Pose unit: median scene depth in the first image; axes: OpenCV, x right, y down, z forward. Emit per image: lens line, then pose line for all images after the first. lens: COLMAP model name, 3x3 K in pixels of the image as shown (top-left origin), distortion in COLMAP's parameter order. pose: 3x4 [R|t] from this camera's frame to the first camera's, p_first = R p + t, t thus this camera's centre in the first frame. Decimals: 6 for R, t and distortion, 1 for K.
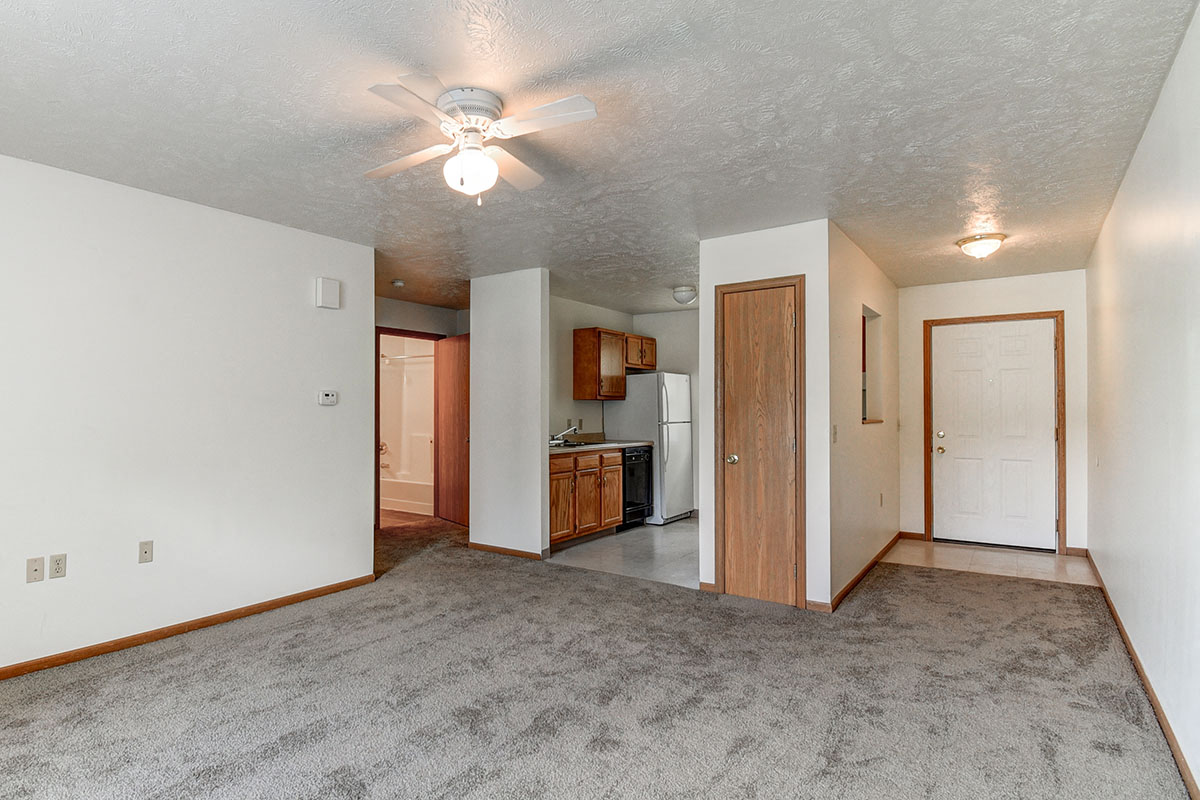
lens RADIAL K [[605.1, 0, 598.3], [0, 605.1, 417.6], [0, 0, 1]] dist [0.000426, 0.000104]
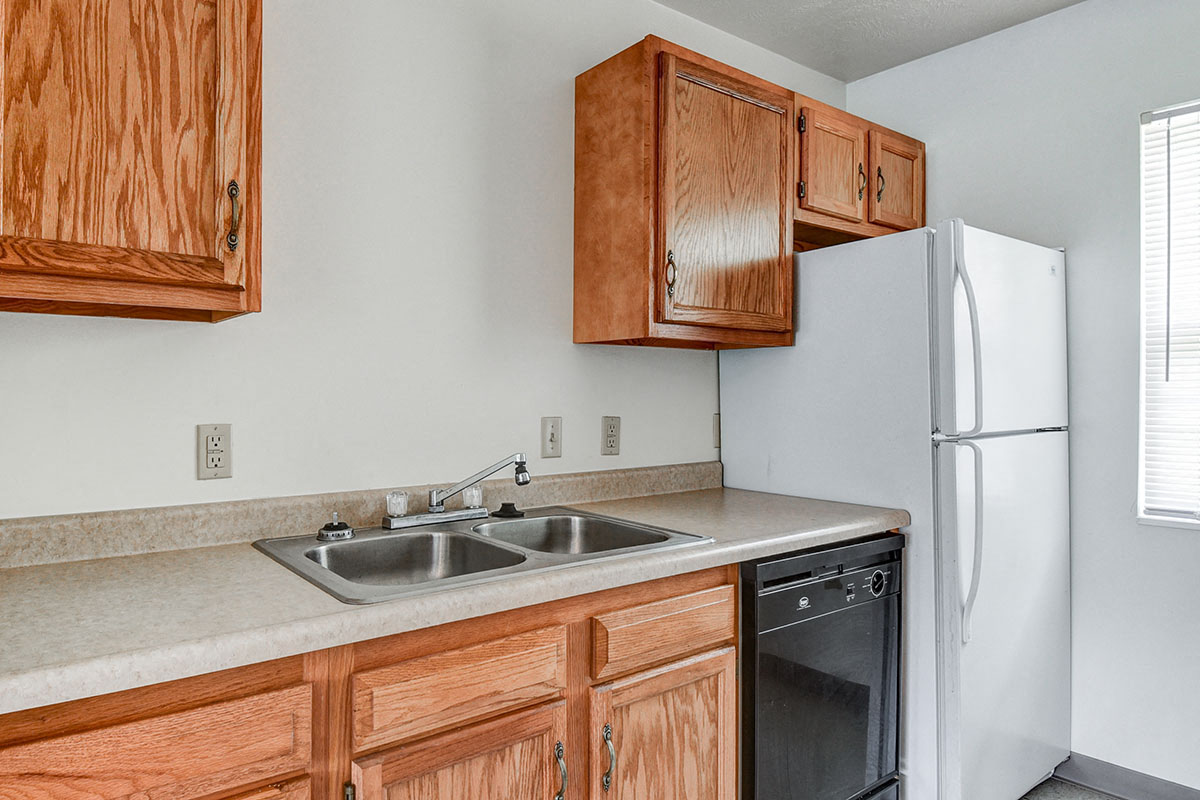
lens RADIAL K [[653.0, 0, 600.0], [0, 653.0, 400.0], [0, 0, 1]] dist [-0.002235, -0.000417]
pose [[0.932259, 0.007201, -0.361720, 0.071593], [-0.003373, 0.999931, 0.011213, -0.007958], [0.361776, -0.009233, 0.932219, 0.725928]]
